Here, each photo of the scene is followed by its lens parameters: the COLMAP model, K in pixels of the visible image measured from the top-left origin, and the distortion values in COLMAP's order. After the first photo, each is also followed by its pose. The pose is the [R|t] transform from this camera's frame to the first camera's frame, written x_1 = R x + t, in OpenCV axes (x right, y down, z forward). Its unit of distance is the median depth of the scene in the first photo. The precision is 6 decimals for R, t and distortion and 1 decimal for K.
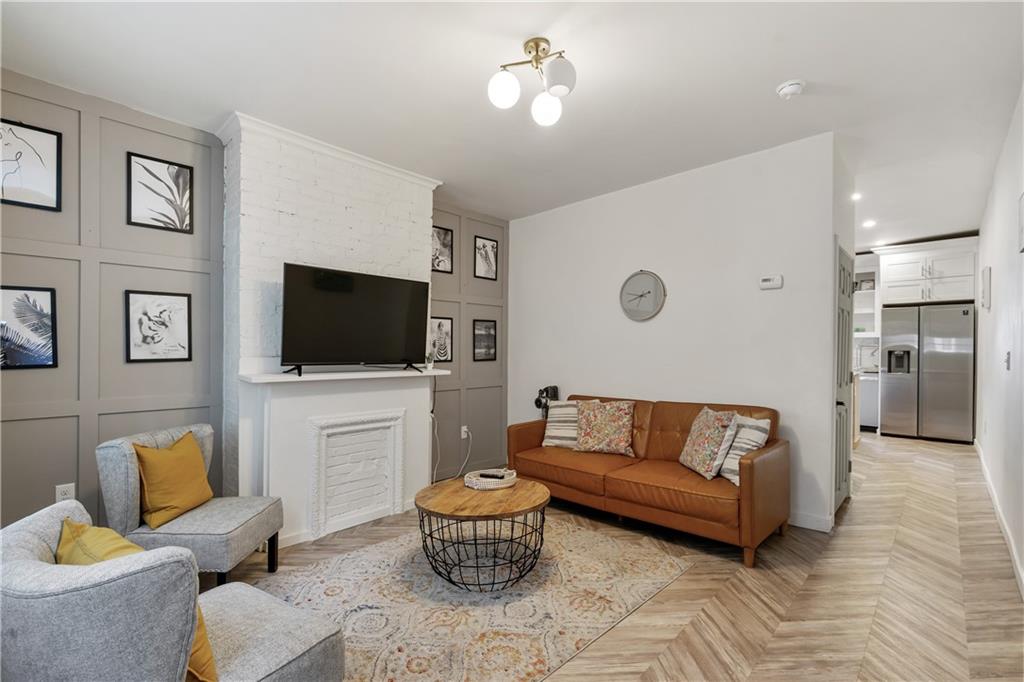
lens RADIAL K [[466.4, 0, 505.5], [0, 466.4, 348.0], [0, 0, 1]] dist [-0.001404, 0.001688]
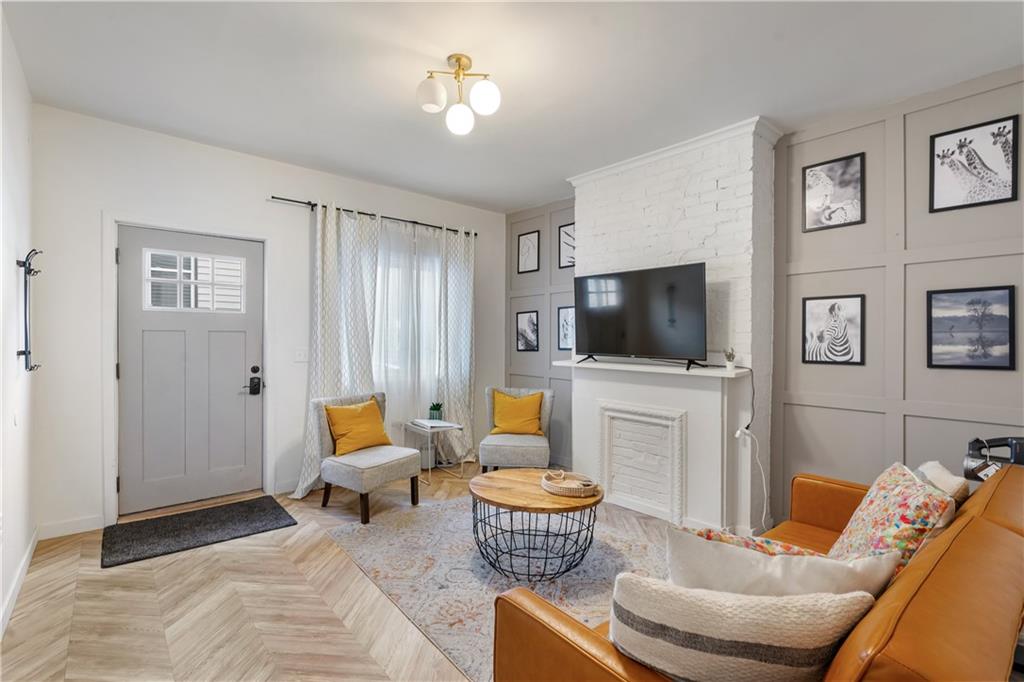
lens RADIAL K [[466.4, 0, 505.5], [0, 466.4, 337.4], [0, 0, 1]] dist [-0.001404, 0.001688]
pose [[-0.101916, -0.007616, -0.994764, 0.561604], [-0.006072, 0.999957, -0.007034, -0.000112], [0.994774, 0.005323, -0.101958, 0.605518]]
